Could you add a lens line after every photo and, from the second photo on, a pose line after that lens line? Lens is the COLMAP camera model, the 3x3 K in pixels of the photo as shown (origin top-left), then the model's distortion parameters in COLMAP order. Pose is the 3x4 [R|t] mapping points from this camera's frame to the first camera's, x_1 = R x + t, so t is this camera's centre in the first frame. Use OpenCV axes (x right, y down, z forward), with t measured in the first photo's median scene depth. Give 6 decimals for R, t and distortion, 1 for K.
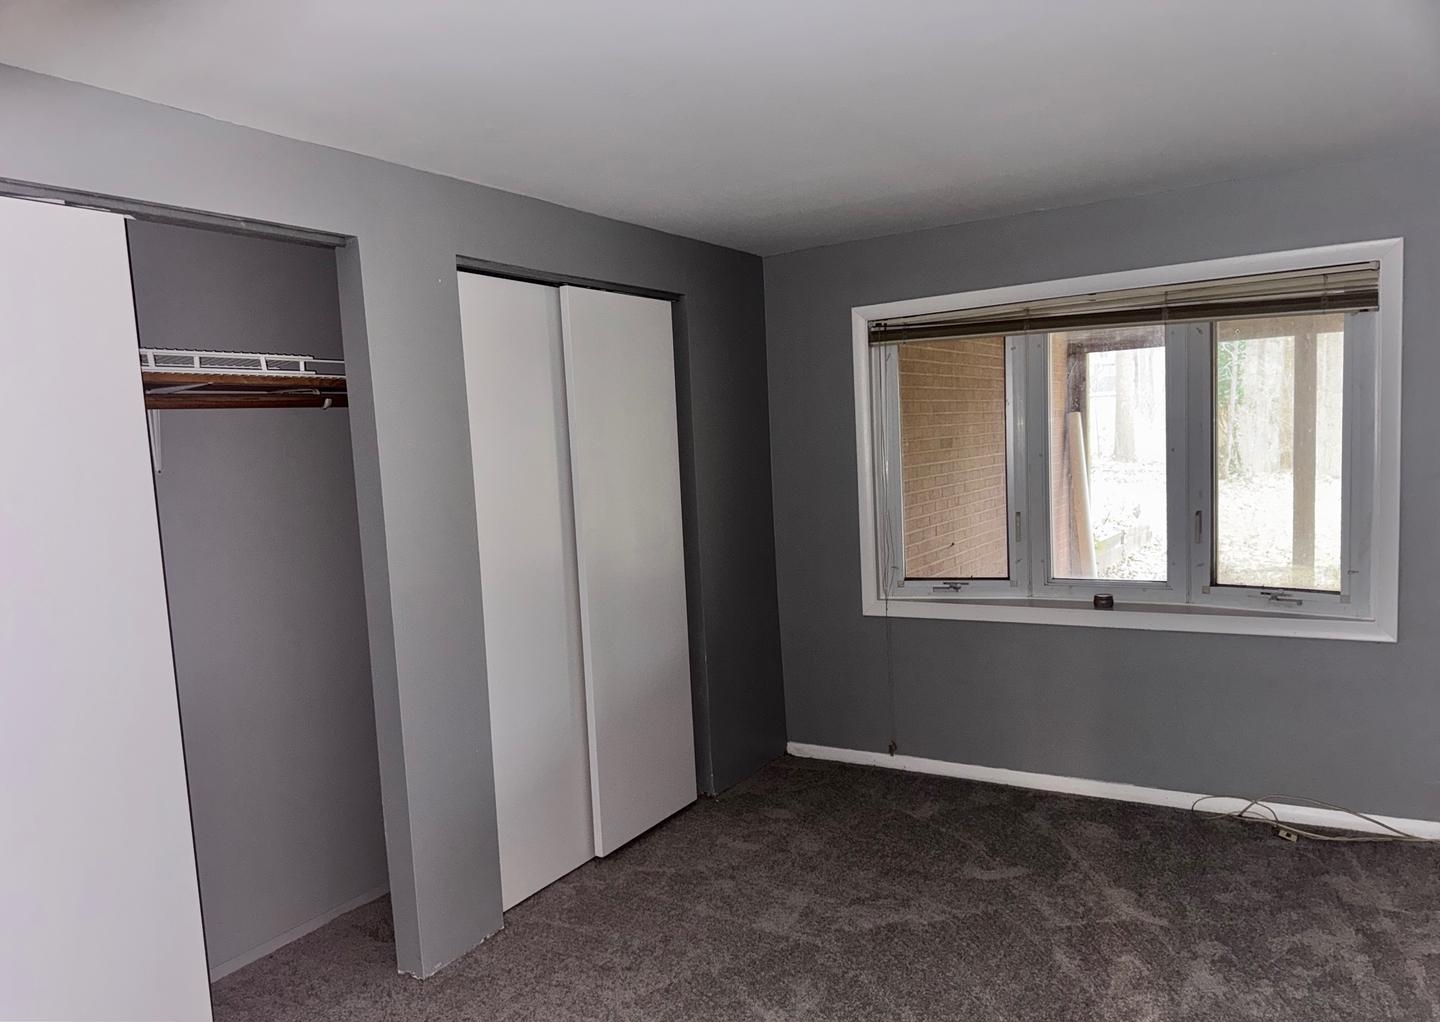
lens RADIAL K [[1034.2, 0, 720.0], [0, 1034.2, 511.0], [0, 0, 1]] dist [0.053182, 0.000119]
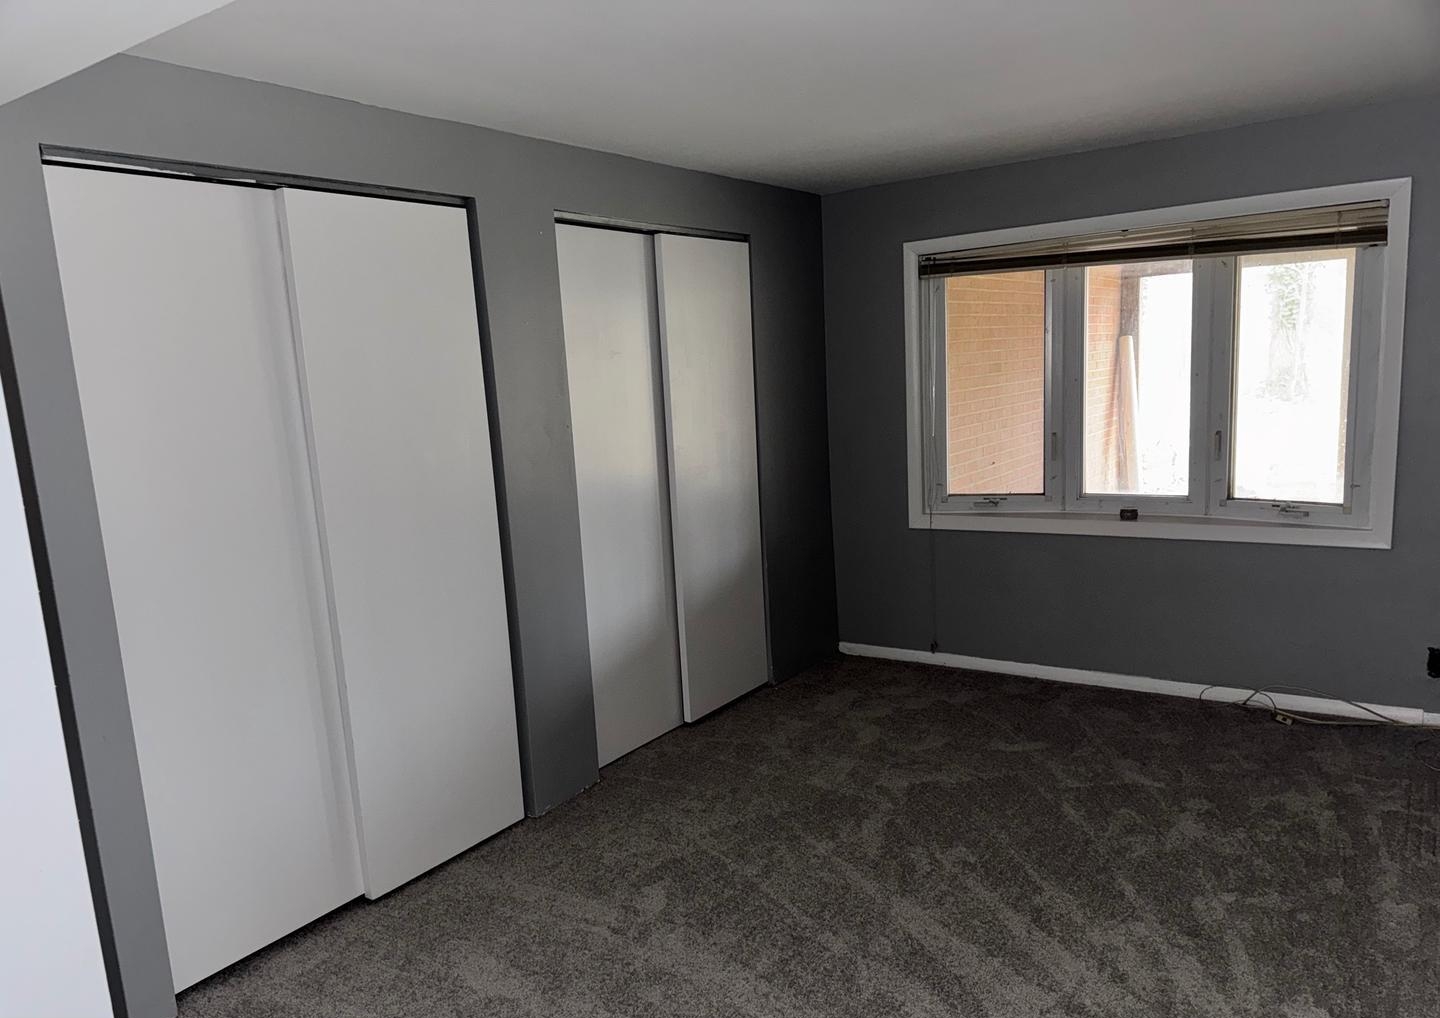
lens RADIAL K [[1003.0, 0, 713.2], [0, 1003.0, 536.5], [0, 0, 1]] dist [0.058873, -0.065375]
pose [[0.997965, 0.004461, -0.063612, -0.003094], [0.001960, 0.994934, 0.100515, 0.002423], [0.063738, -0.100435, 0.992900, -0.105677]]
